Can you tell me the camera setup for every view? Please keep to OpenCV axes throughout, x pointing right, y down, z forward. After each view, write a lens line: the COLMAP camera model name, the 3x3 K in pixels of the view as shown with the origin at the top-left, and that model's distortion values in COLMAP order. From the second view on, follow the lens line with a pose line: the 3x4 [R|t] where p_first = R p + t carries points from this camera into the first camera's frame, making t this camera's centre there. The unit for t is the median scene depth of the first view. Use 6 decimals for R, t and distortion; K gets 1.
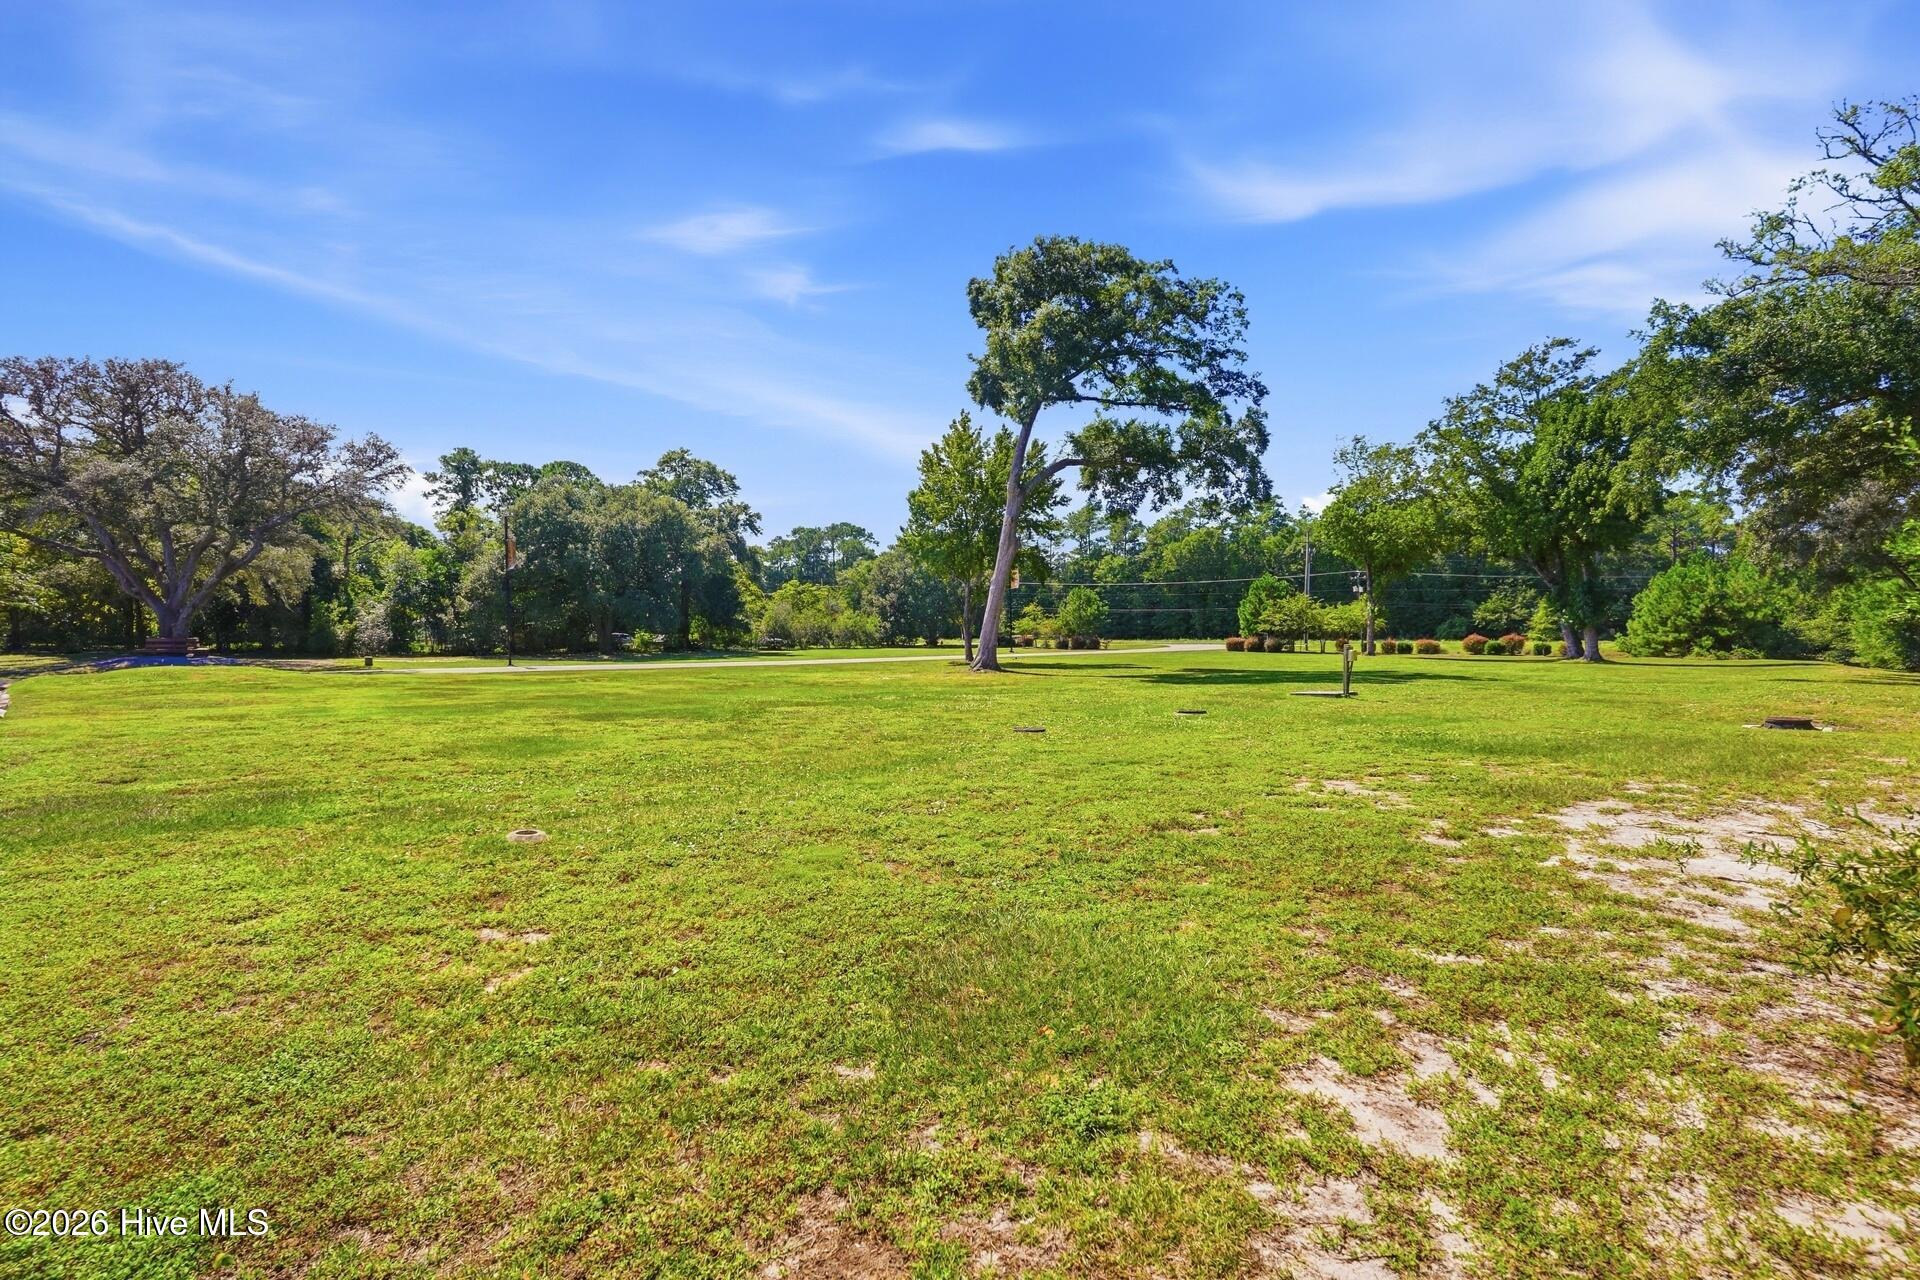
lens RADIAL K [[951.4, 0, 960.0], [0, 951.4, 640.0], [0, 0, 1]] dist [-0.000562, -0.000116]
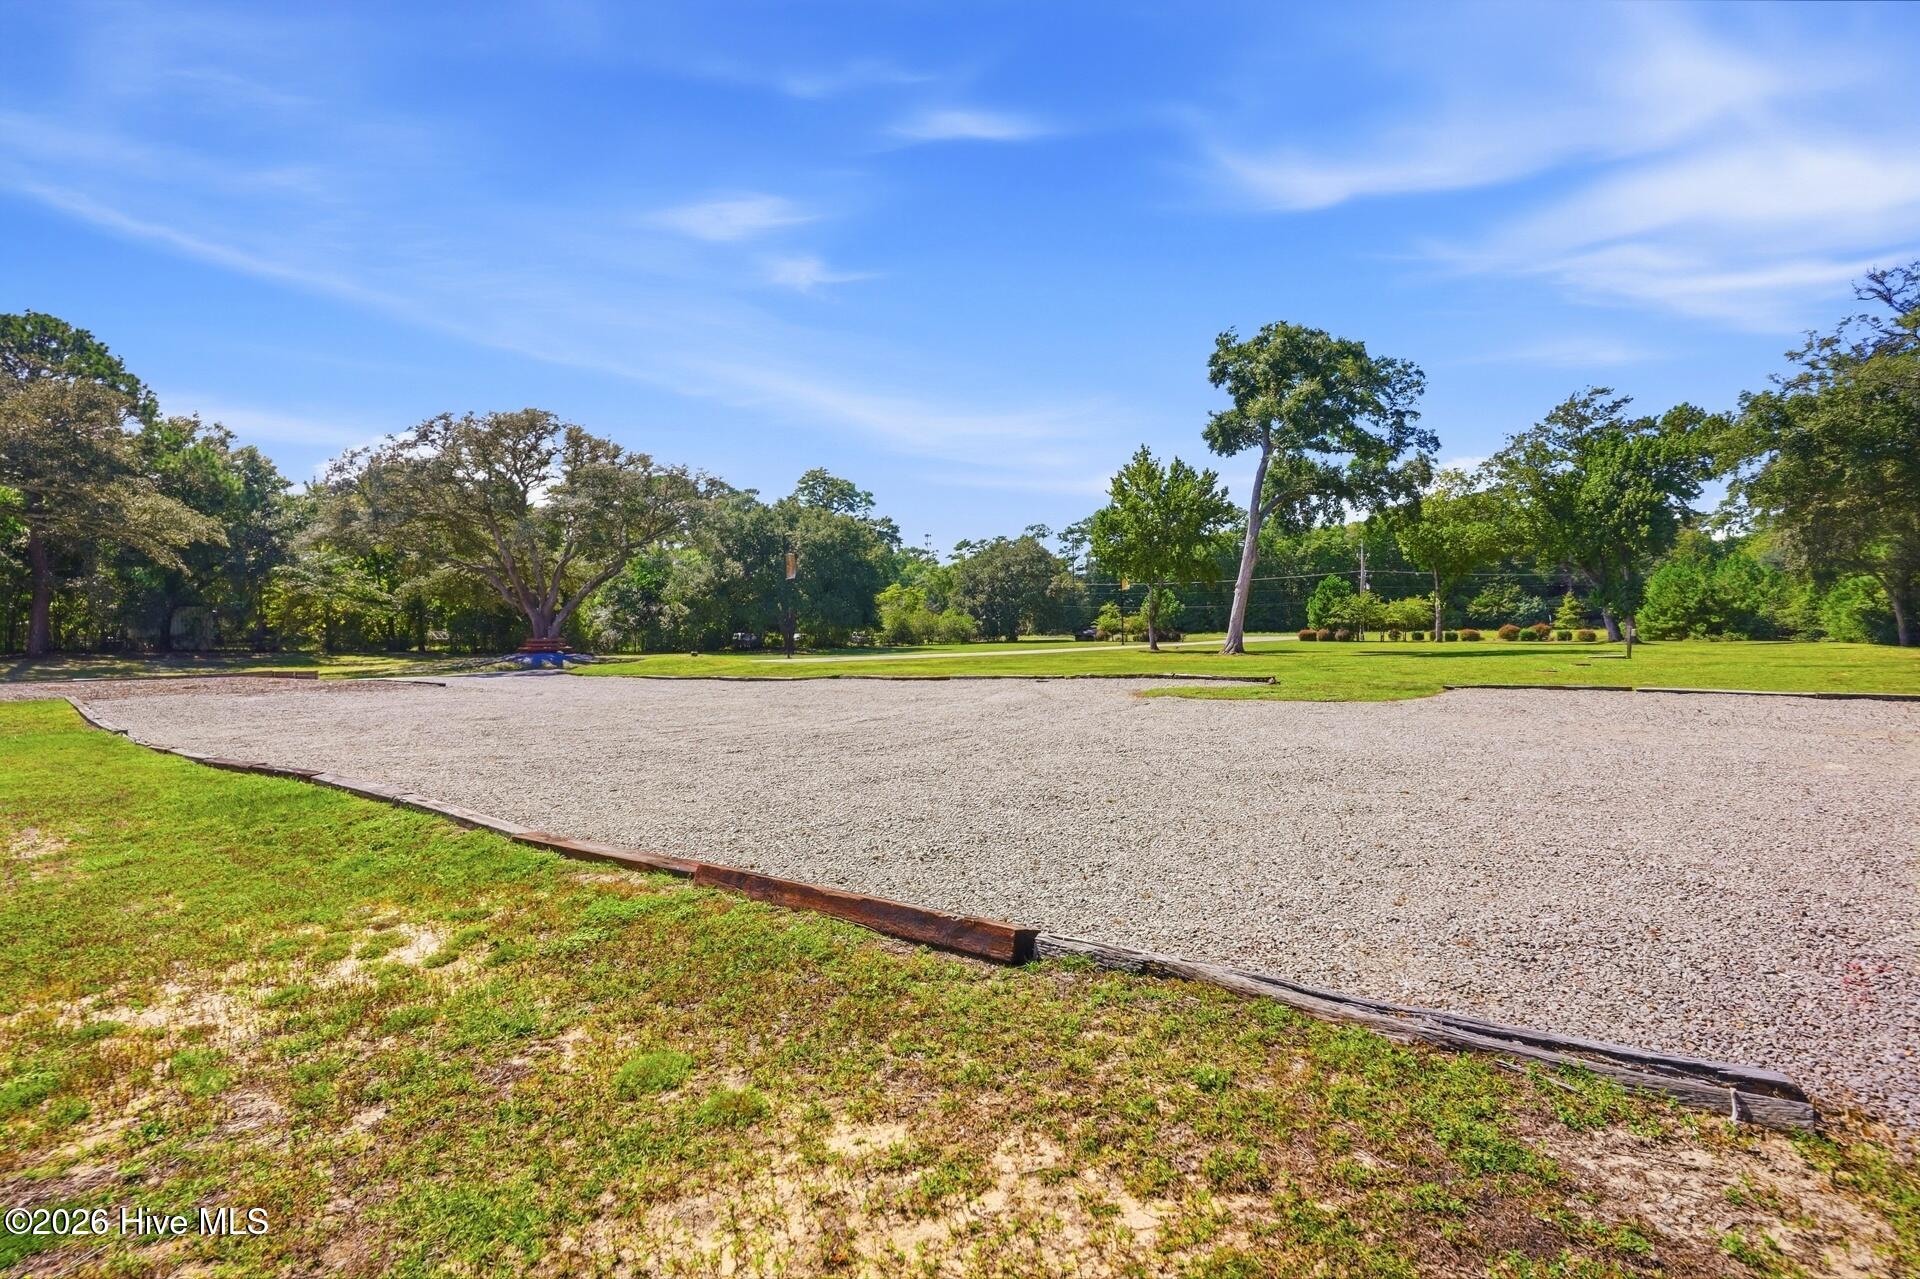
lens RADIAL K [[962.2, 0, 954.2], [0, 962.2, 652.3], [0, 0, 1]] dist [0.005415, 0.001030]
pose [[0.997020, -0.014168, 0.075838, -0.280117], [0.013209, 0.999827, 0.013130, 0.004477], [-0.076011, -0.012089, 0.997034, -0.185241]]
